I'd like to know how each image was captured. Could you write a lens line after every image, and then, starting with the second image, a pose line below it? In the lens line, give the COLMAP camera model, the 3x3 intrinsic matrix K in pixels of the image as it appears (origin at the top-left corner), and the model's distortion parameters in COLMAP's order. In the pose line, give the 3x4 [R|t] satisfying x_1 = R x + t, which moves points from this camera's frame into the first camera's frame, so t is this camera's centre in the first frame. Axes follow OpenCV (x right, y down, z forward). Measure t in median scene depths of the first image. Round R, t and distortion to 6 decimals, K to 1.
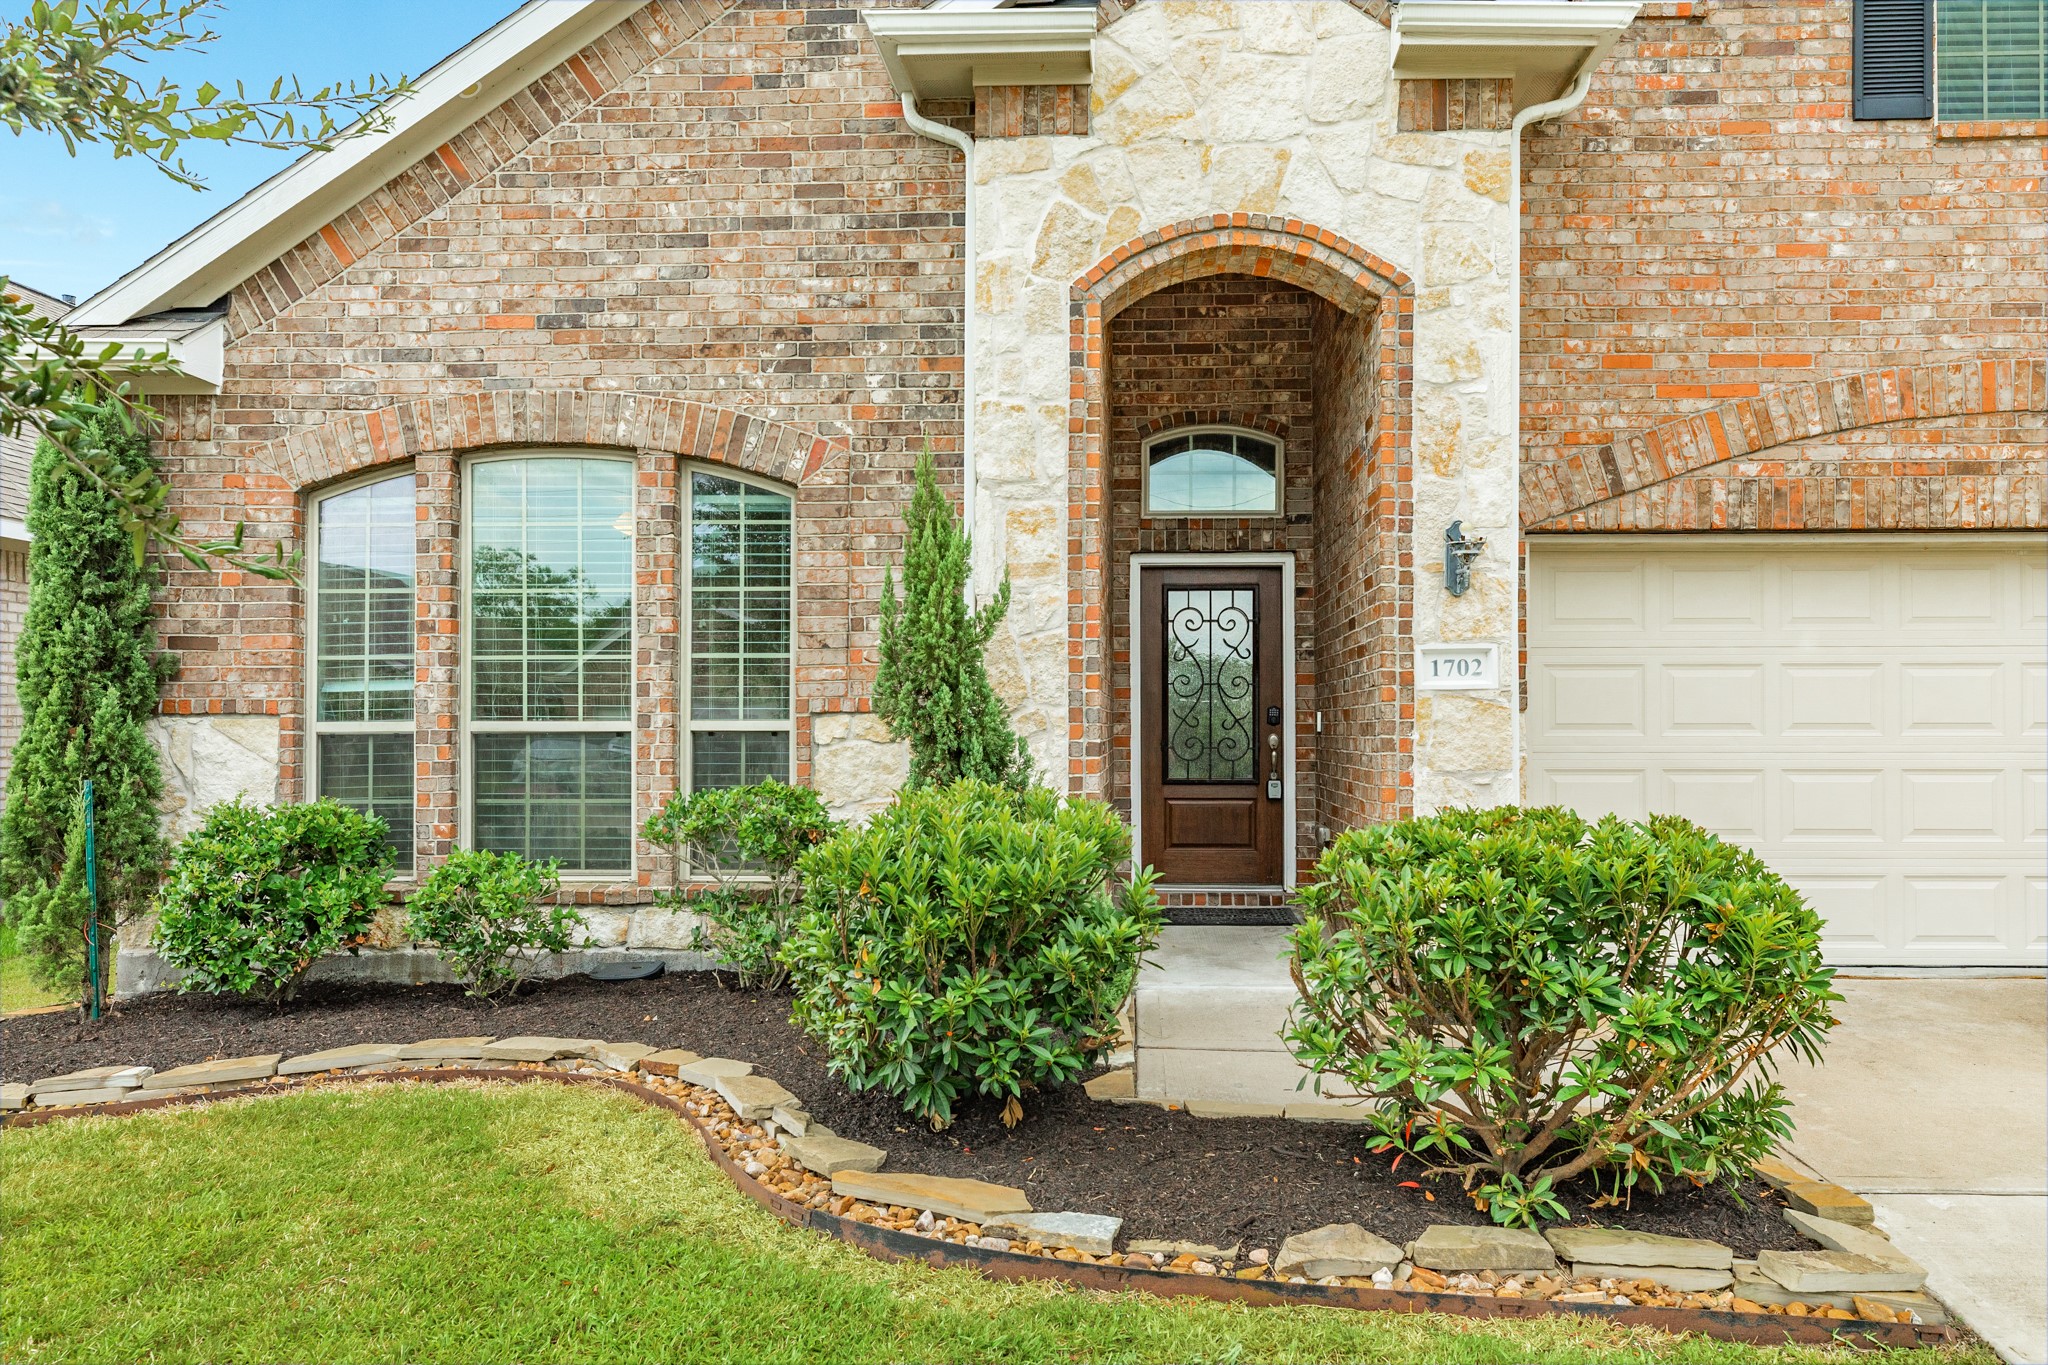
lens RADIAL K [[1475.1, 0, 1024.9], [0, 1475.1, 679.0], [0, 0, 1]] dist [0.024642, 0.000522]
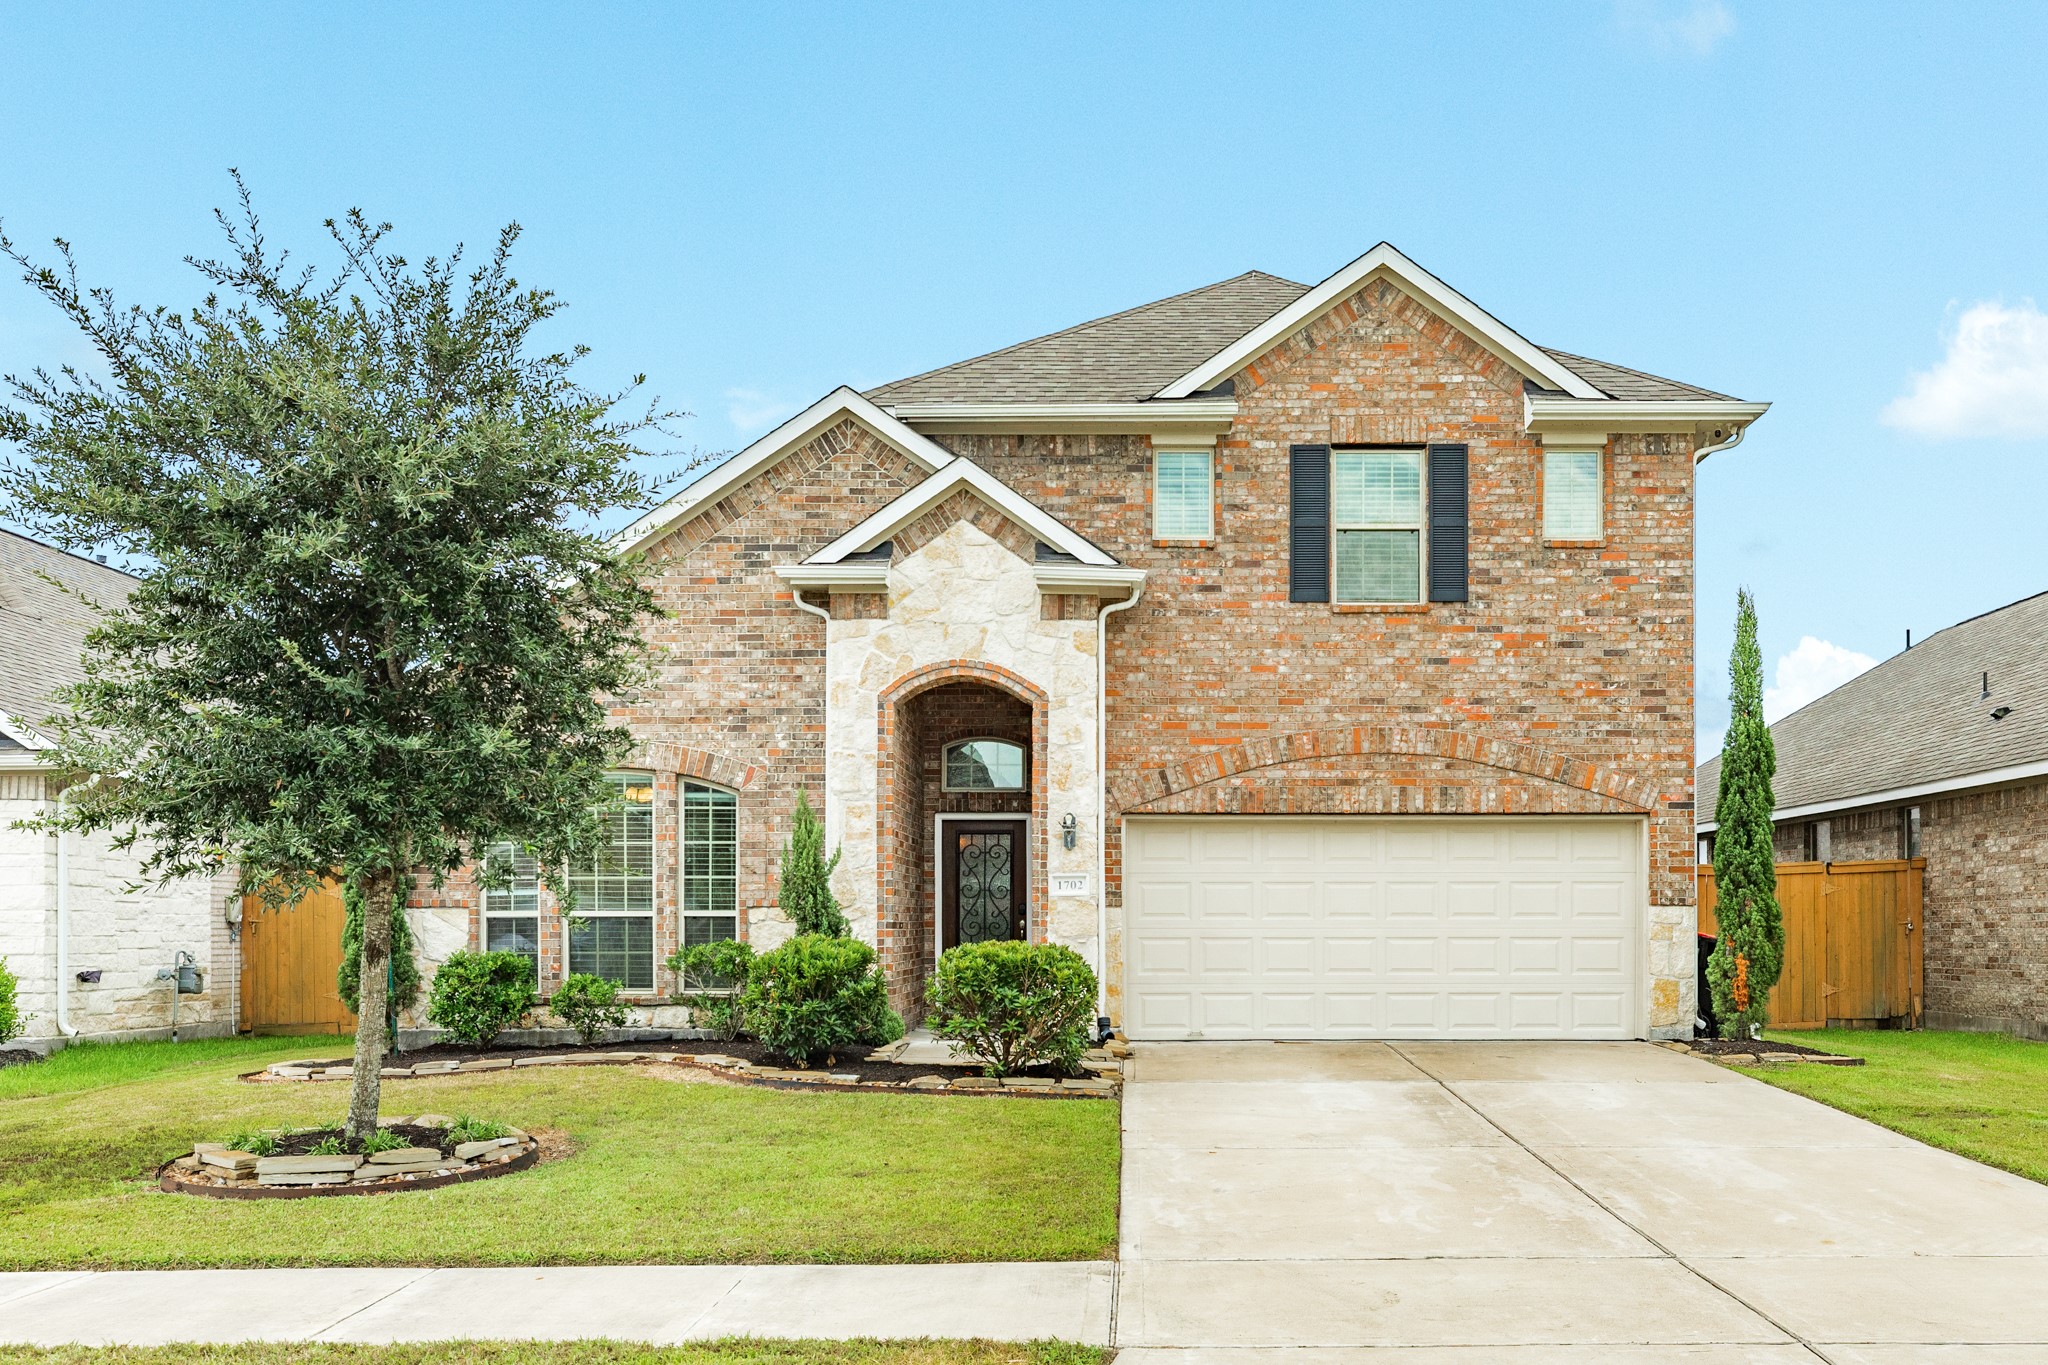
lens RADIAL K [[1528.5, 0, 1051.6], [0, 1528.5, 920.6], [0, 0, 1]] dist [0.006614, -0.000275]
pose [[0.997779, 0.000944, 0.066598, 0.121360], [-0.003029, 0.999508, 0.031223, -0.023271], [-0.066536, -0.031355, 0.997291, -1.036723]]
